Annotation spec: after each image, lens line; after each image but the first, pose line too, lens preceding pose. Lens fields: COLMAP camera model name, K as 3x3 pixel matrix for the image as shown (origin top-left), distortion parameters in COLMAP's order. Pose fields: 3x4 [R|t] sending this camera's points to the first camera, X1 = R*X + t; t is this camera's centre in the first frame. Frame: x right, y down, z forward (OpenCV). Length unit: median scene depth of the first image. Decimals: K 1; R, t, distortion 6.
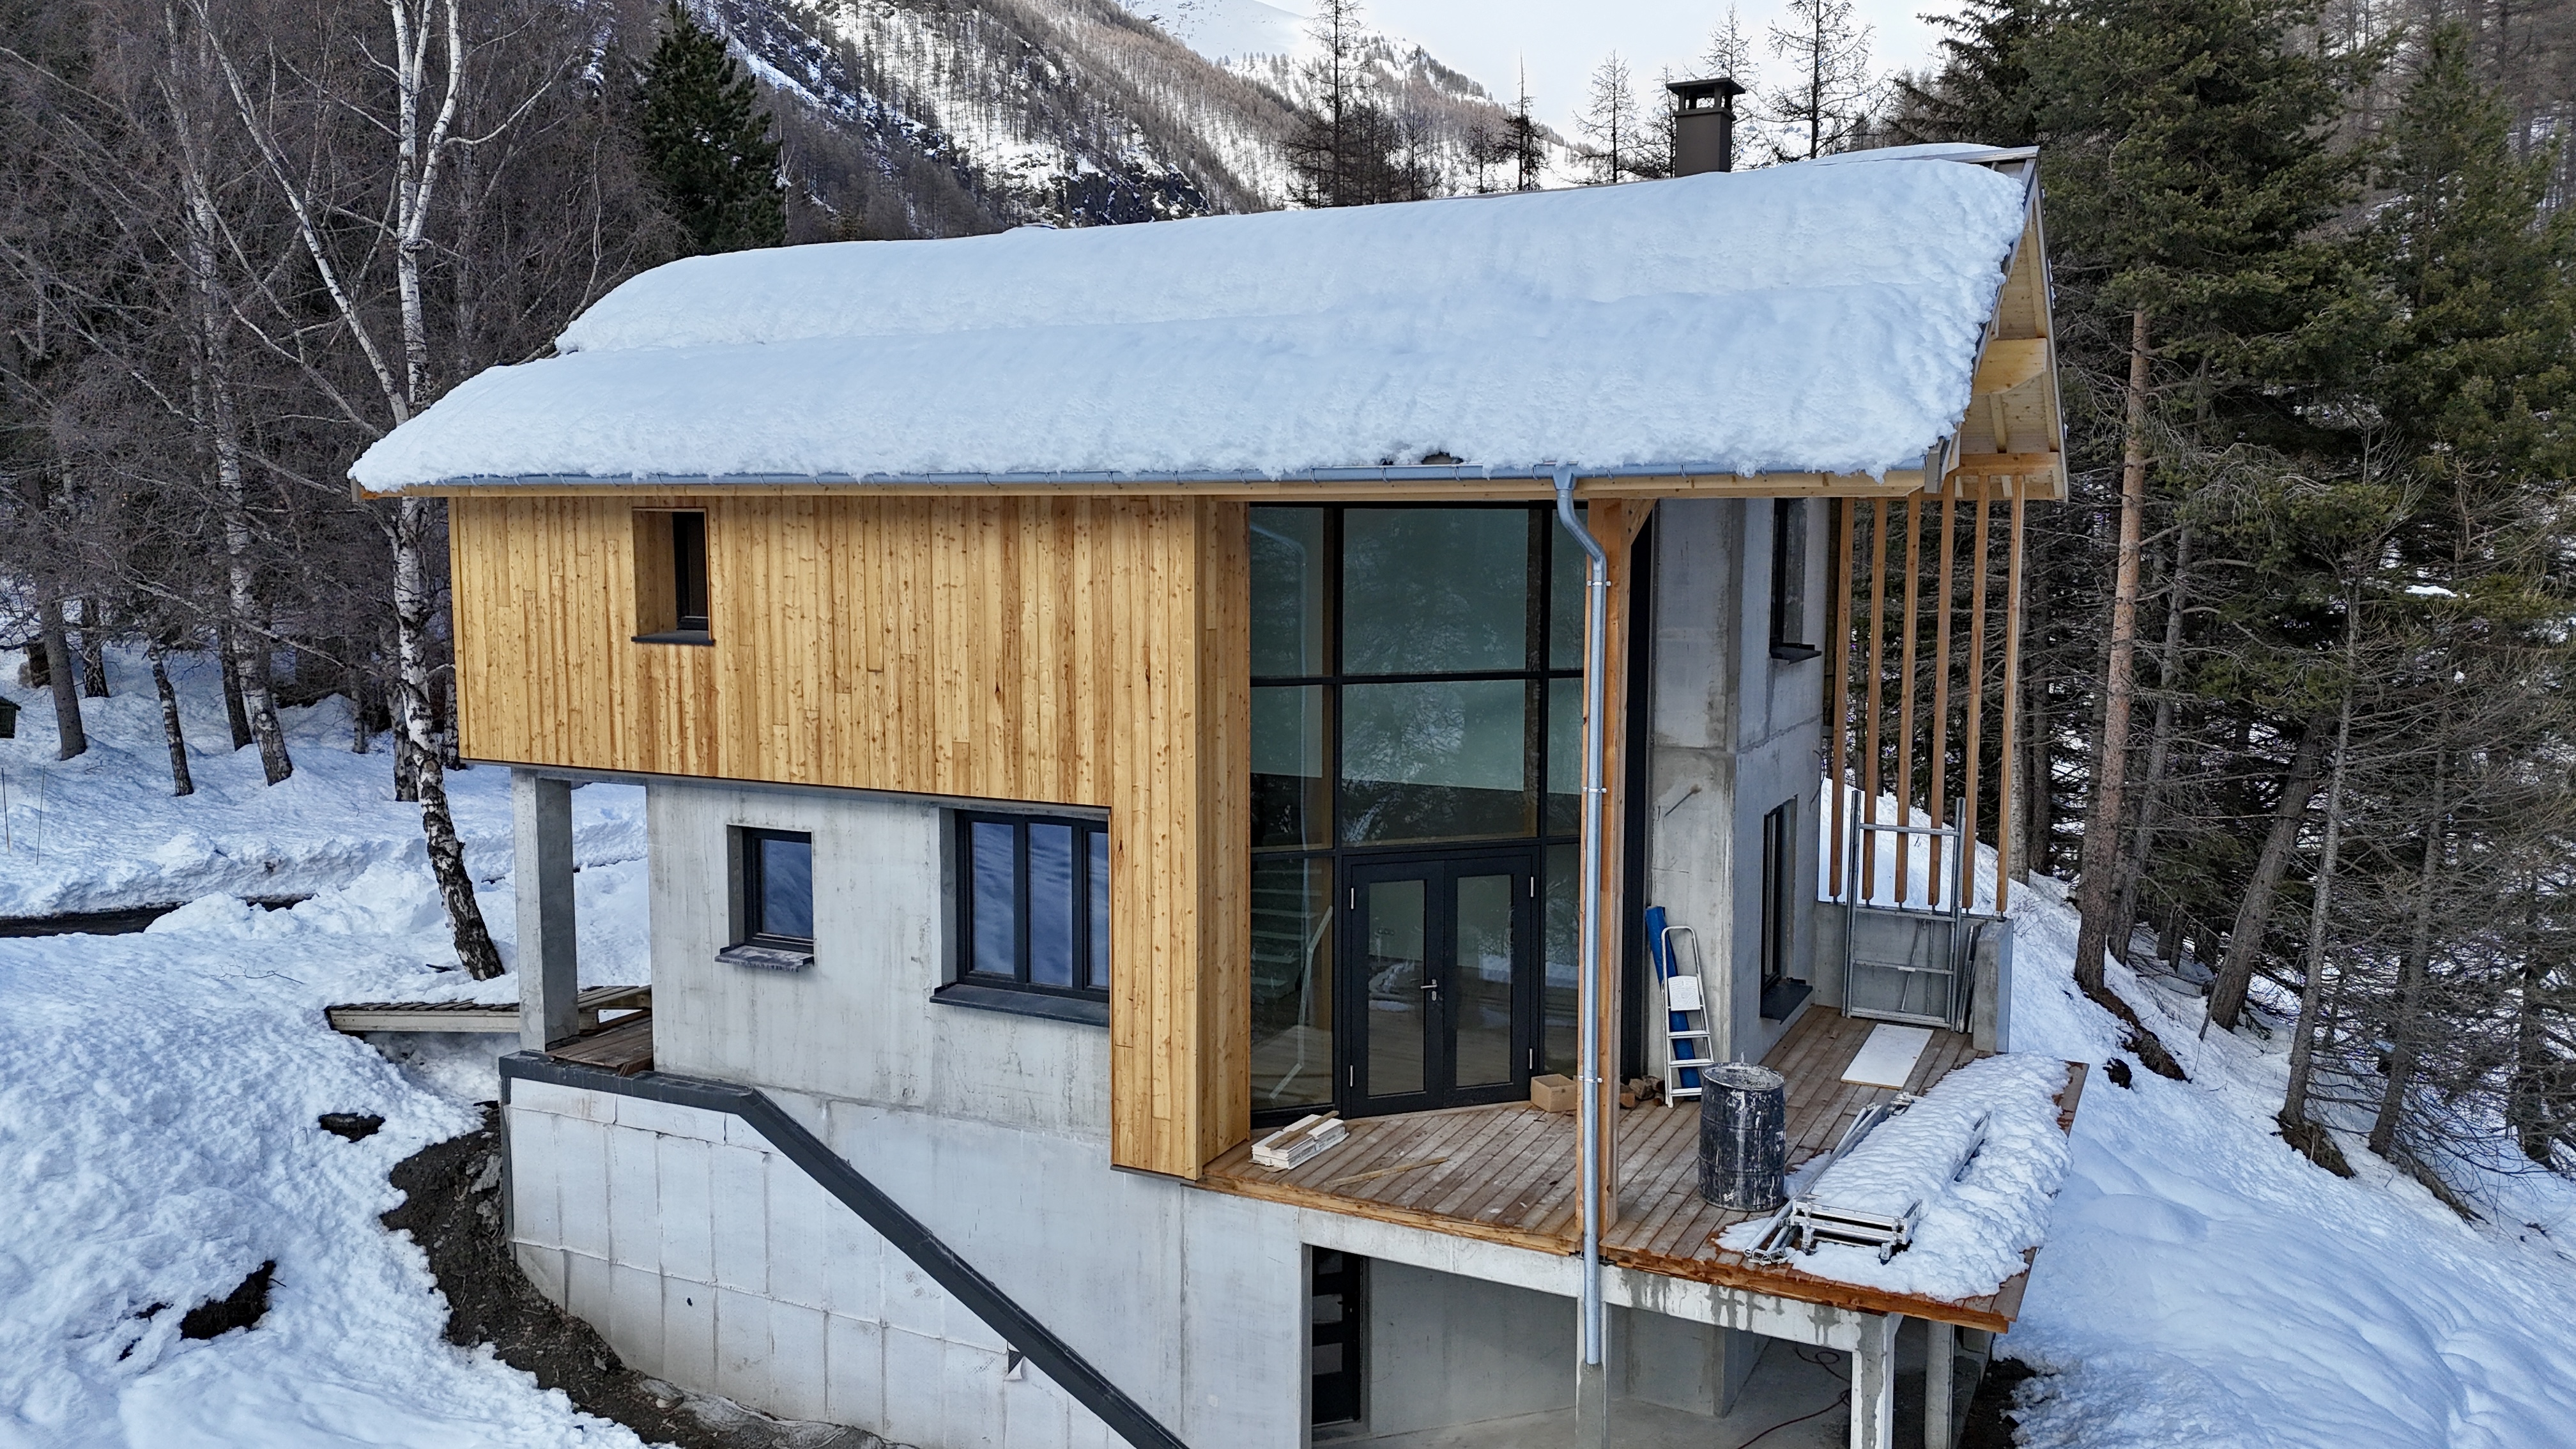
lens RADIAL K [[1869.5, 0, 1279.8], [0, 1869.5, 730.3], [0, 0, 1]] dist [0.060853, -0.053815]
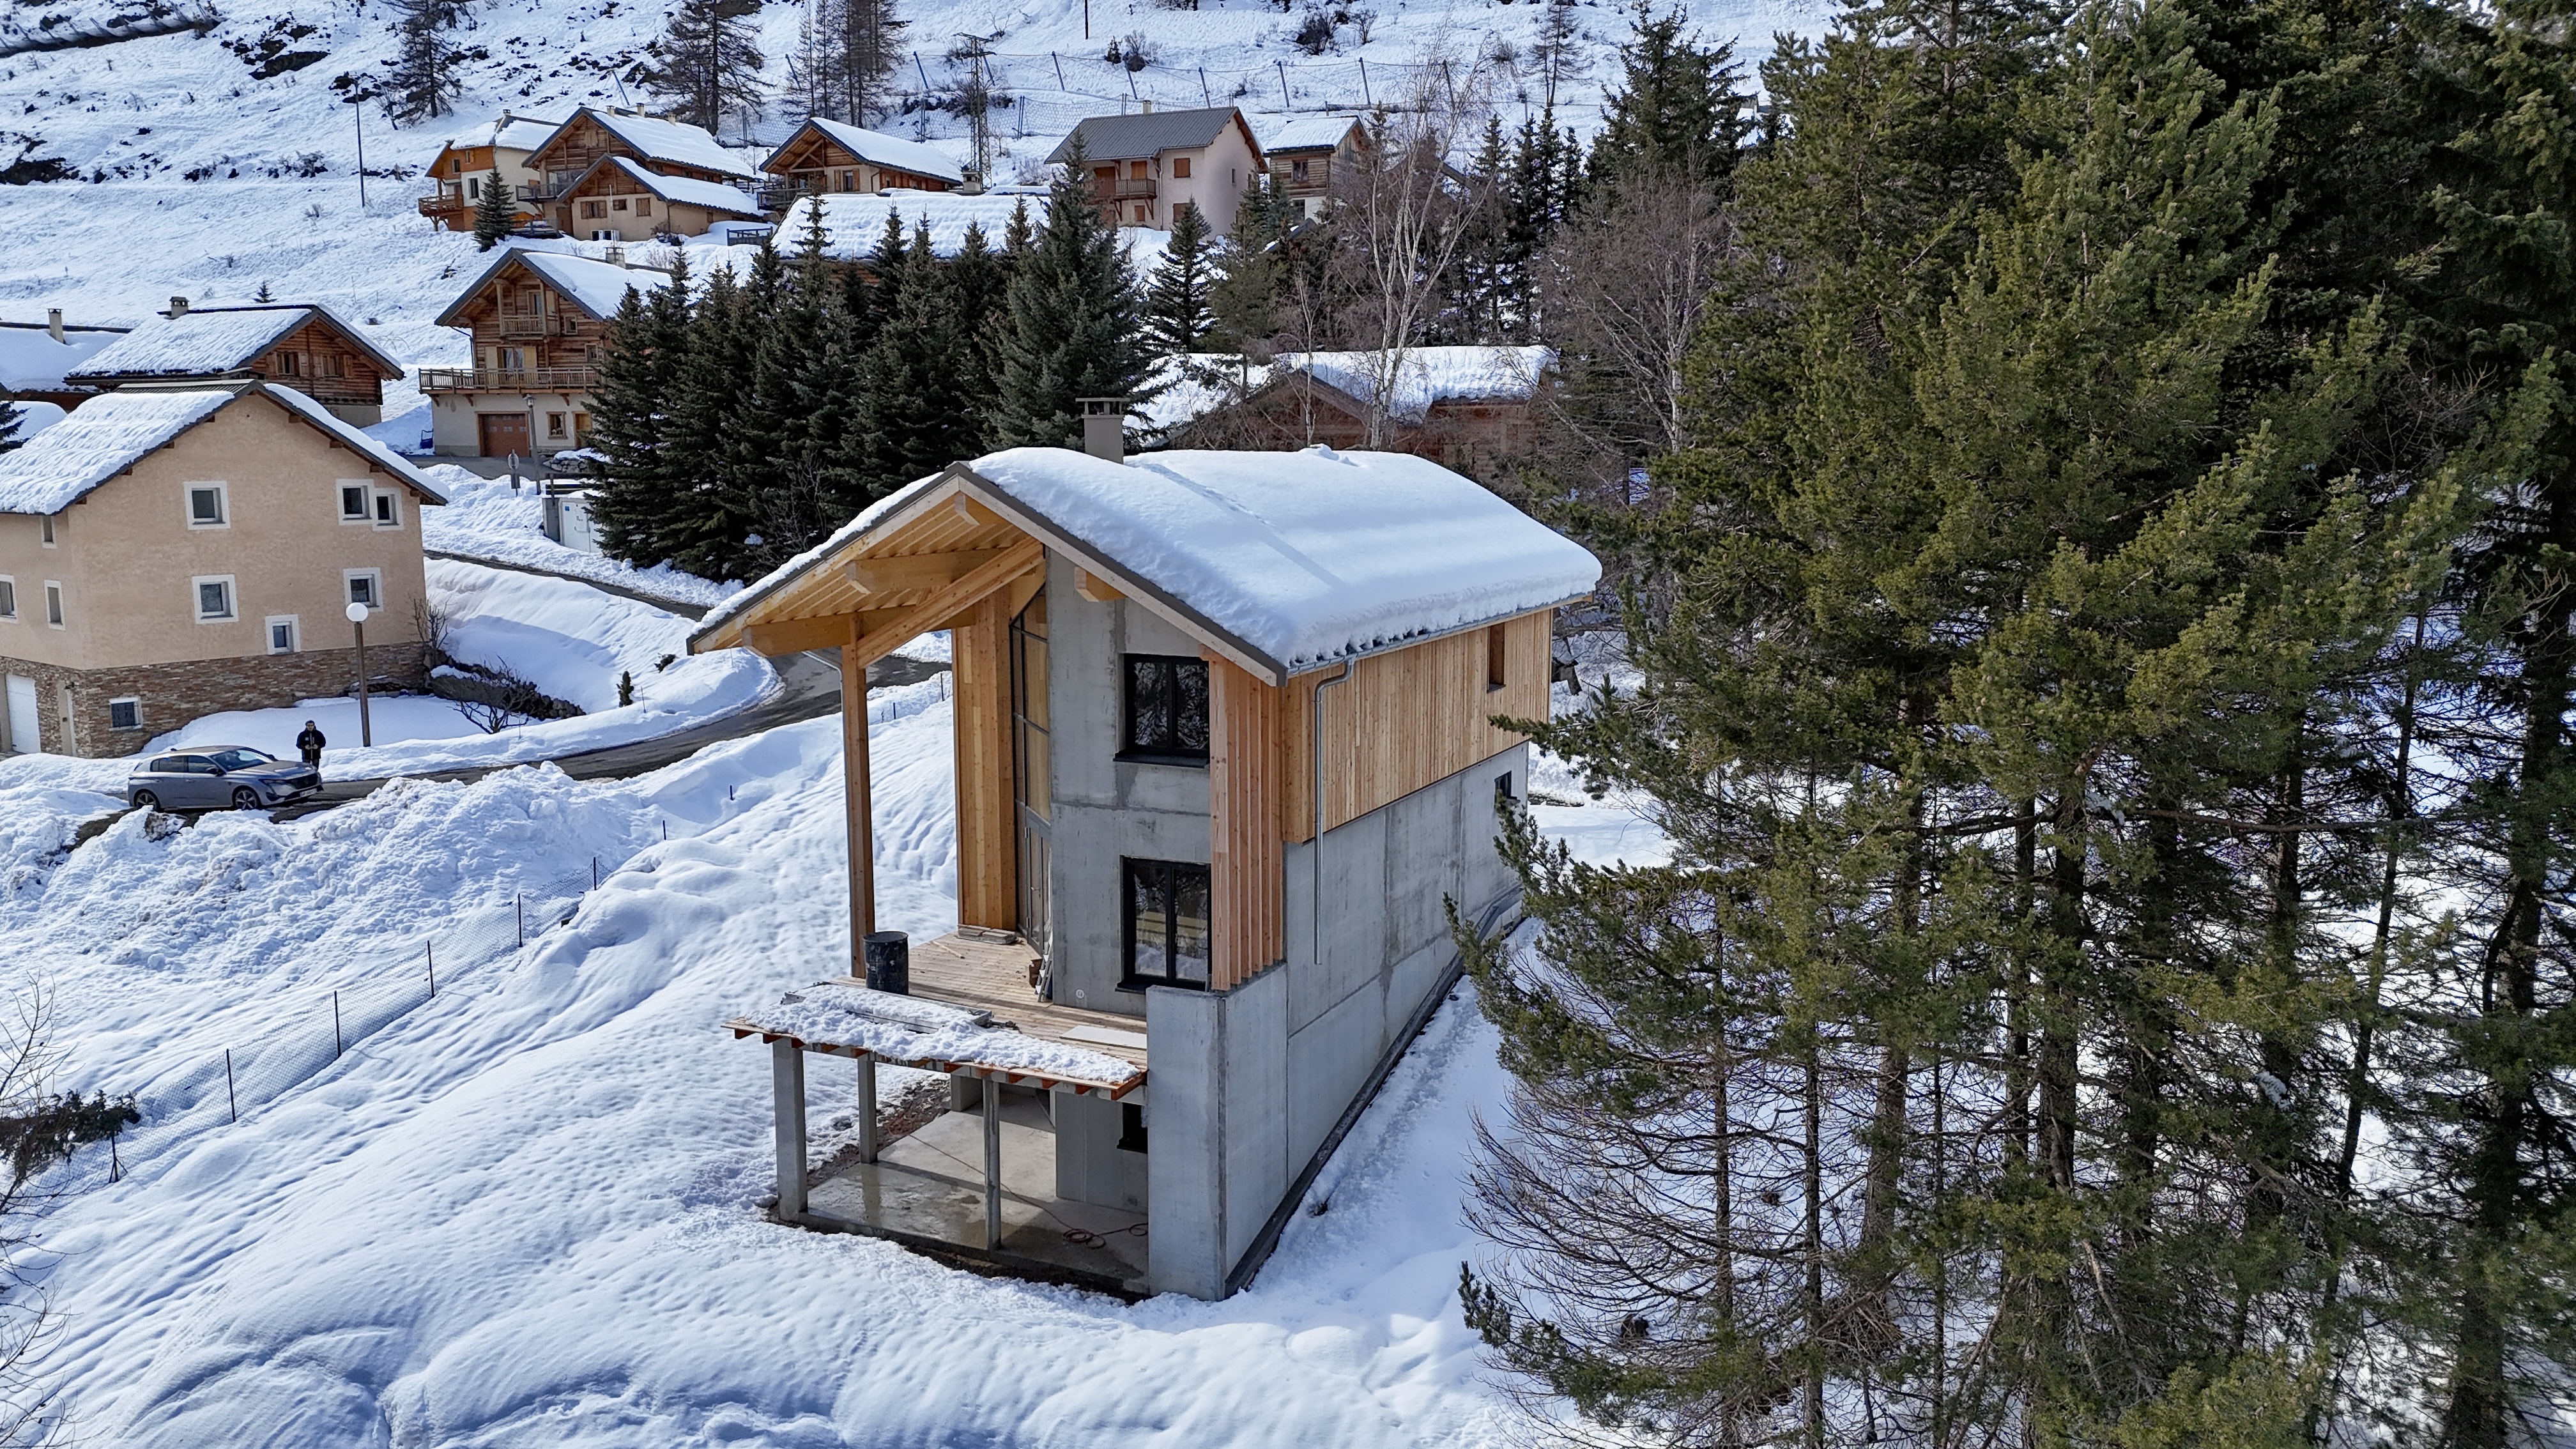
lens RADIAL K [[1869.5, 0, 1291.3], [0, 1869.5, 722.6], [0, 0, 1]] dist [0.060853, -0.053815]
pose [[0.034287, 0.146526, -0.988612, 1.867301], [-0.104286, 0.984319, 0.142272, -0.312469], [0.993956, 0.098221, 0.049030, 1.111775]]
